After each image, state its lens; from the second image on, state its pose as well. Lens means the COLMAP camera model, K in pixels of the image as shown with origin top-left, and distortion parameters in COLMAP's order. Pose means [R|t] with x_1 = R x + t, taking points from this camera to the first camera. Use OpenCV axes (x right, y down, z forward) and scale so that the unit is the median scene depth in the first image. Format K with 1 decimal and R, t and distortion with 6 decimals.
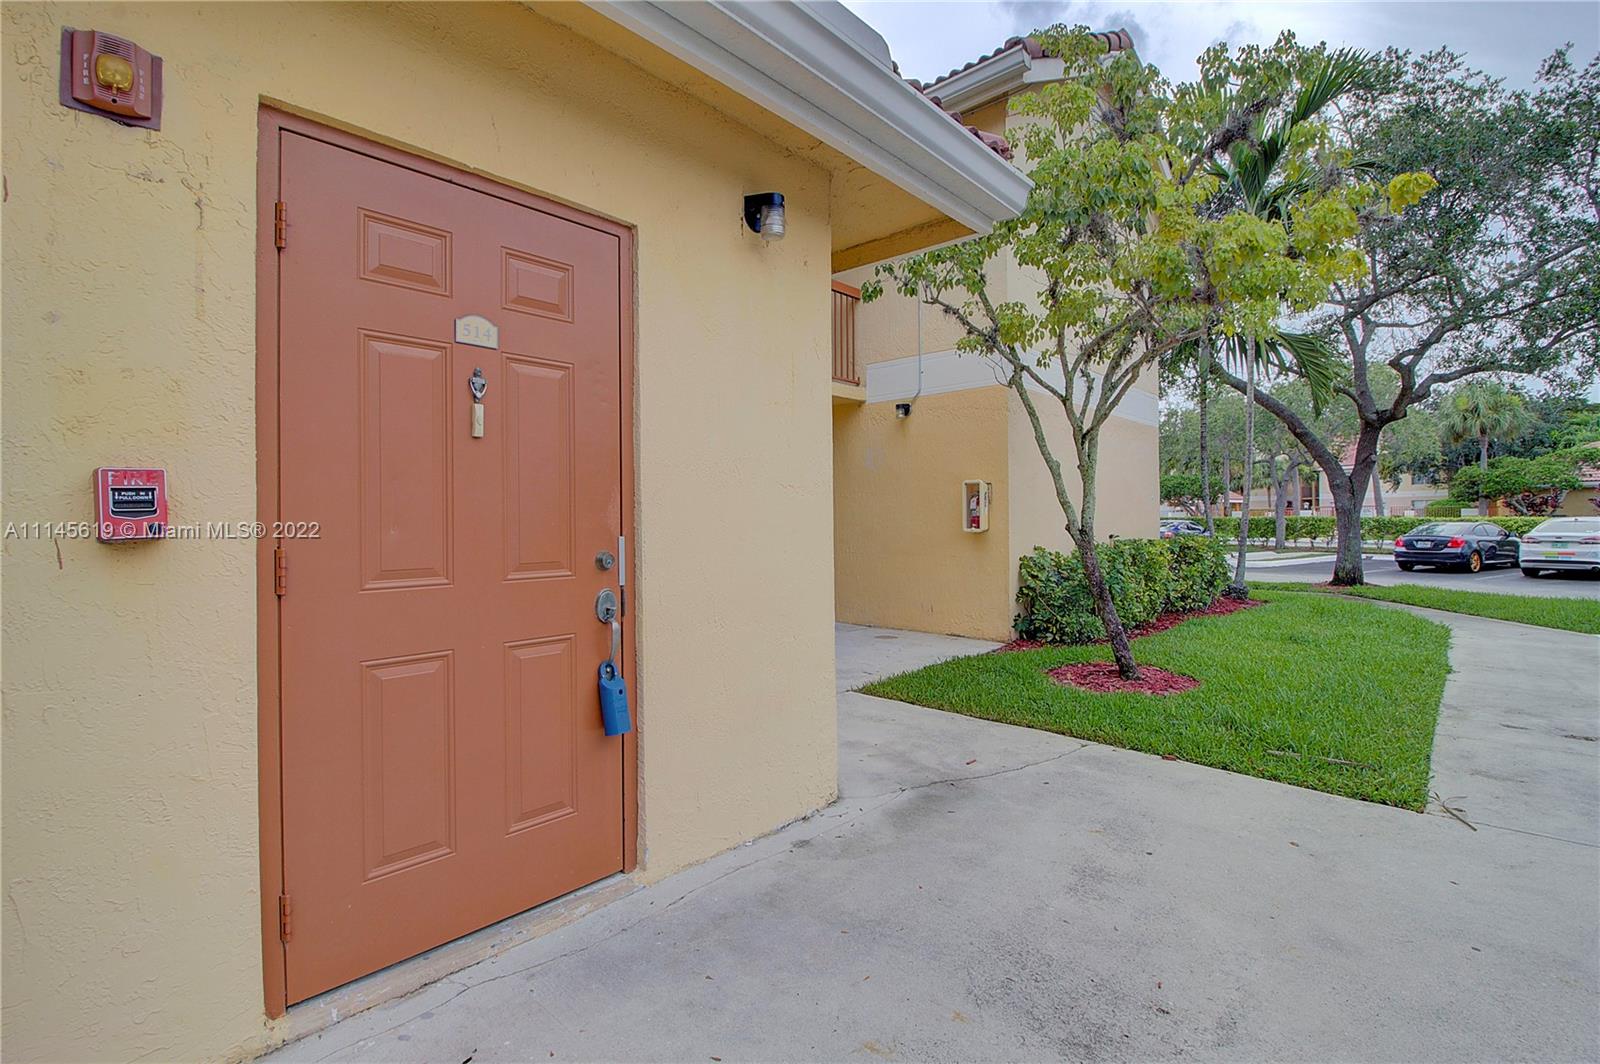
lens RADIAL K [[736.5, 0, 805.4], [0, 736.5, 515.0], [0, 0, 1]] dist [0.001221, -0.013458]
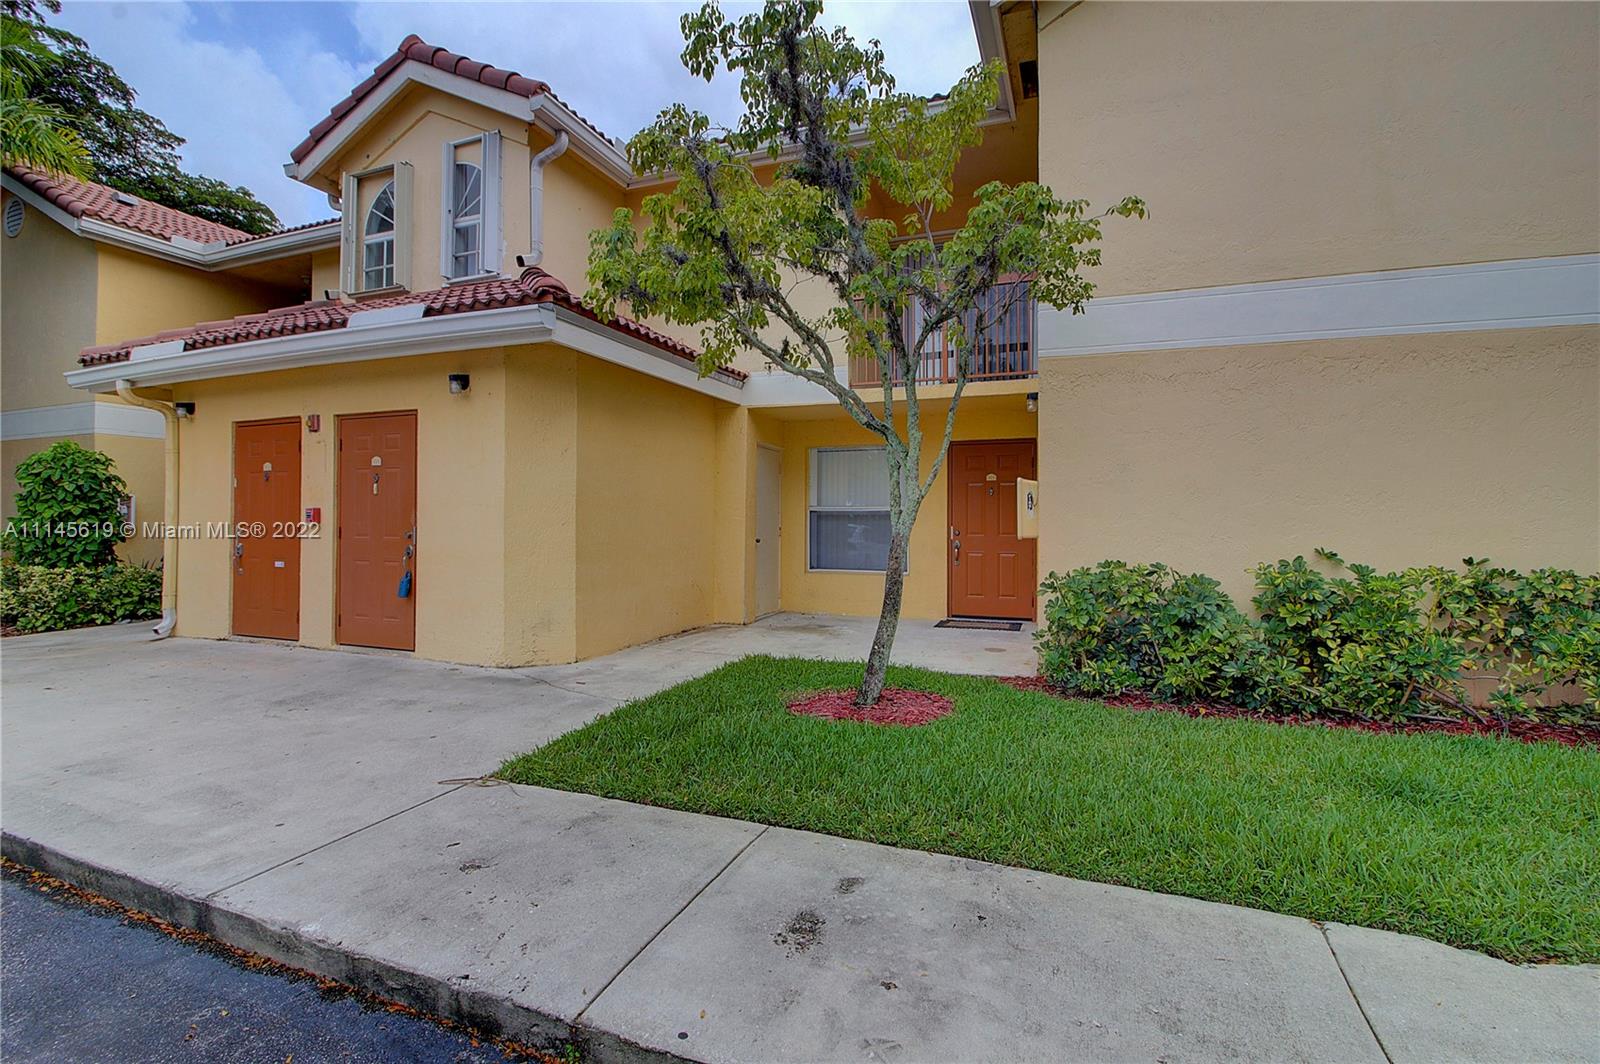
lens RADIAL K [[736.5, 0, 805.4], [0, 736.5, 515.0], [0, 0, 1]] dist [0.001221, -0.013458]
pose [[0.358088, -0.004365, -0.933678, 2.803672], [-0.002133, 0.999983, -0.005494, -0.002282], [0.933686, 0.003959, 0.358072, 1.391851]]
